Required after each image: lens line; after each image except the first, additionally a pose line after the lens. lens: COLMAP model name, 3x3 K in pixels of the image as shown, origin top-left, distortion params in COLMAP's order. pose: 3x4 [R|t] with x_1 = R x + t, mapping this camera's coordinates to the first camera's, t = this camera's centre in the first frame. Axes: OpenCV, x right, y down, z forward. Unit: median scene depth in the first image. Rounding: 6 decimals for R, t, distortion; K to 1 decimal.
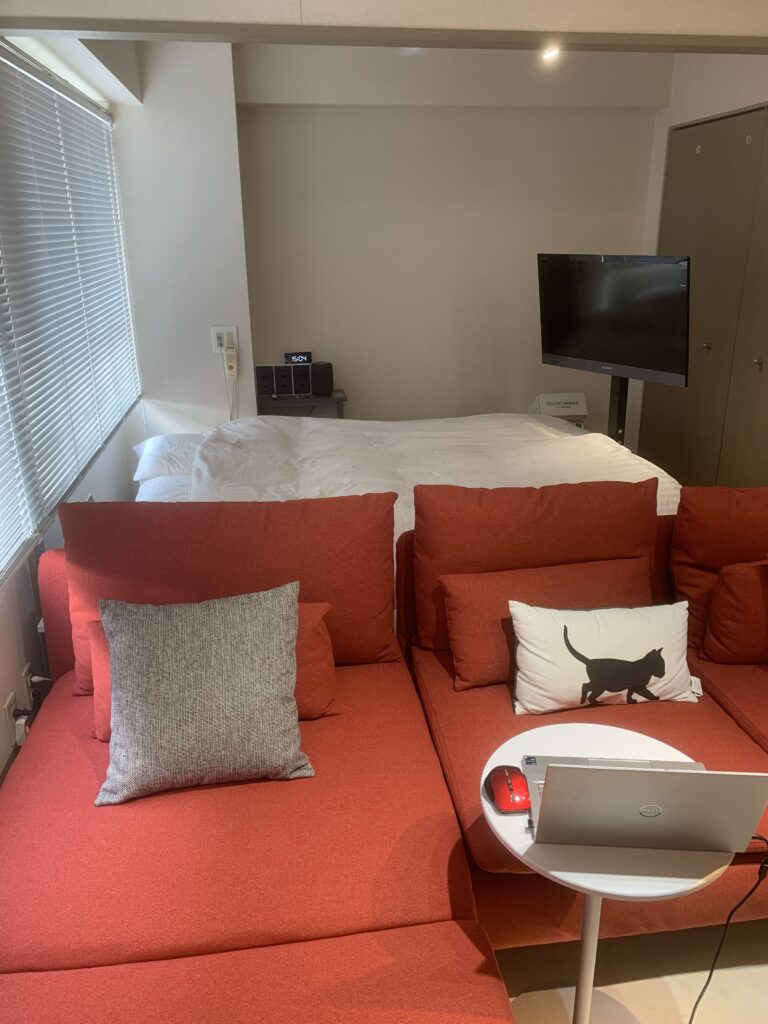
lens RADIAL K [[778.7, 0, 384.0], [0, 778.7, 512.0], [0, 0, 1]] dist [-0.001185, -0.001872]
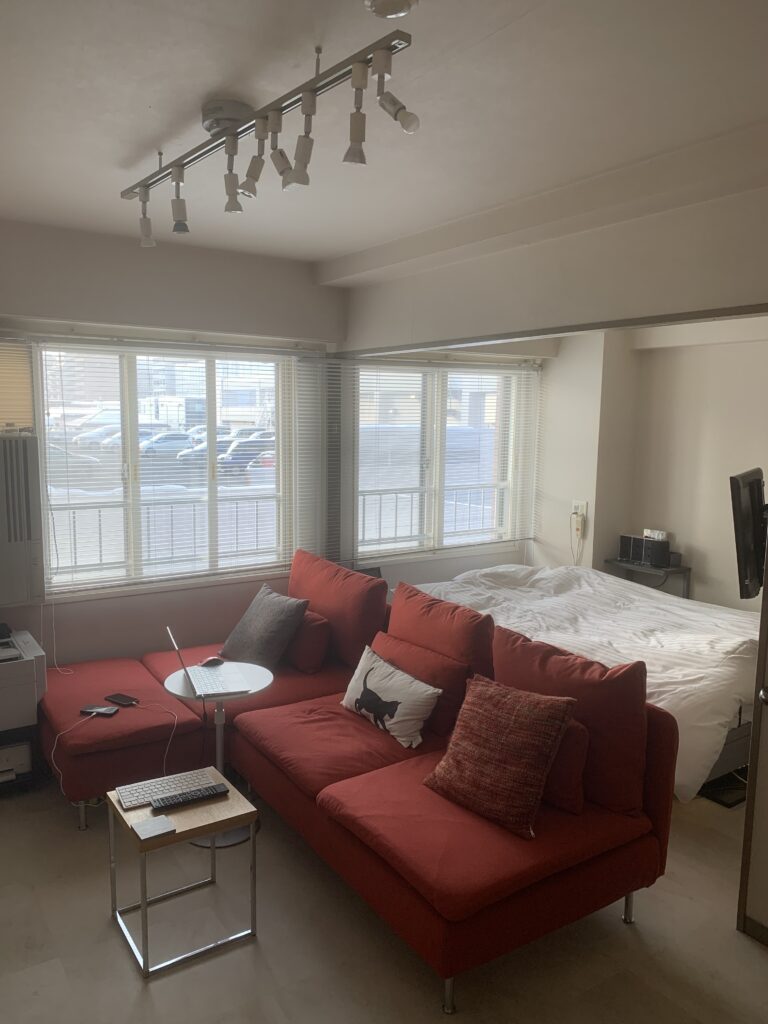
lens RADIAL K [[772.5, 0, 380.7], [0, 772.5, 523.7], [0, 0, 1]] dist [0.004814, -0.001818]
pose [[0.434687, 0.144319, -0.888943, 1.665102], [-0.323073, 0.946364, -0.004340, -0.146720], [0.840637, 0.289079, 0.457998, 0.146626]]
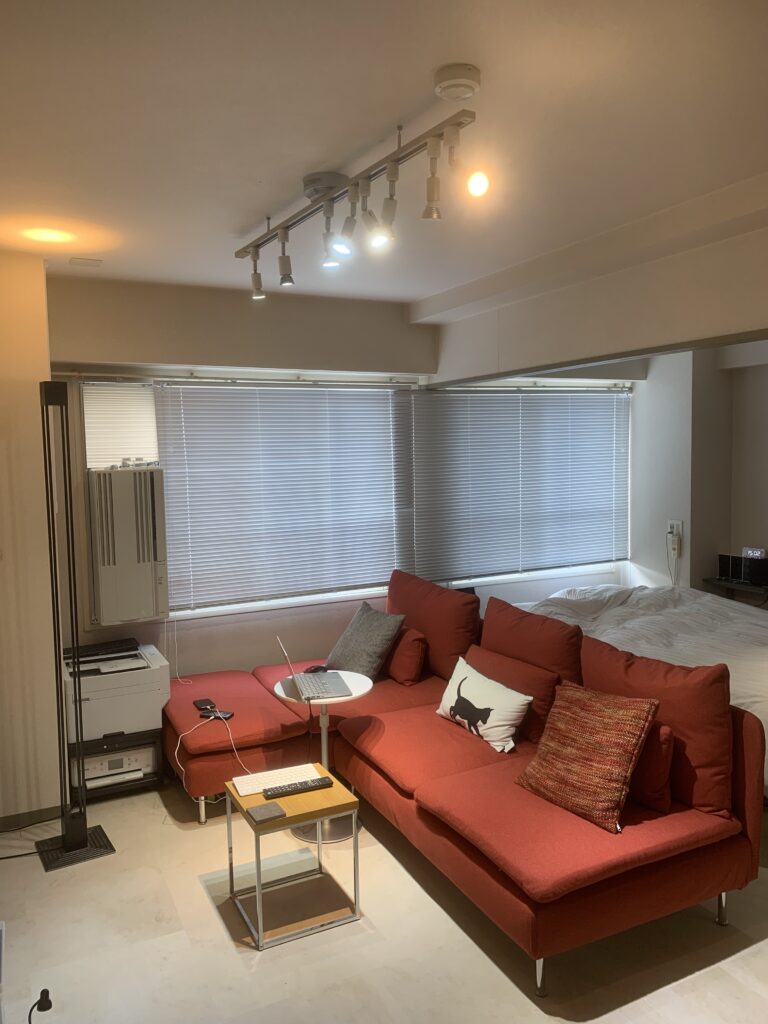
lens RADIAL K [[778.7, 0, 384.0], [0, 778.7, 512.0], [0, 0, 1]] dist [-0.001185, -0.001872]
pose [[0.319535, 0.081741, -0.944042, 1.799803], [-0.306781, 0.951539, -0.021447, -0.116201], [0.896539, 0.296467, 0.329126, 0.123882]]
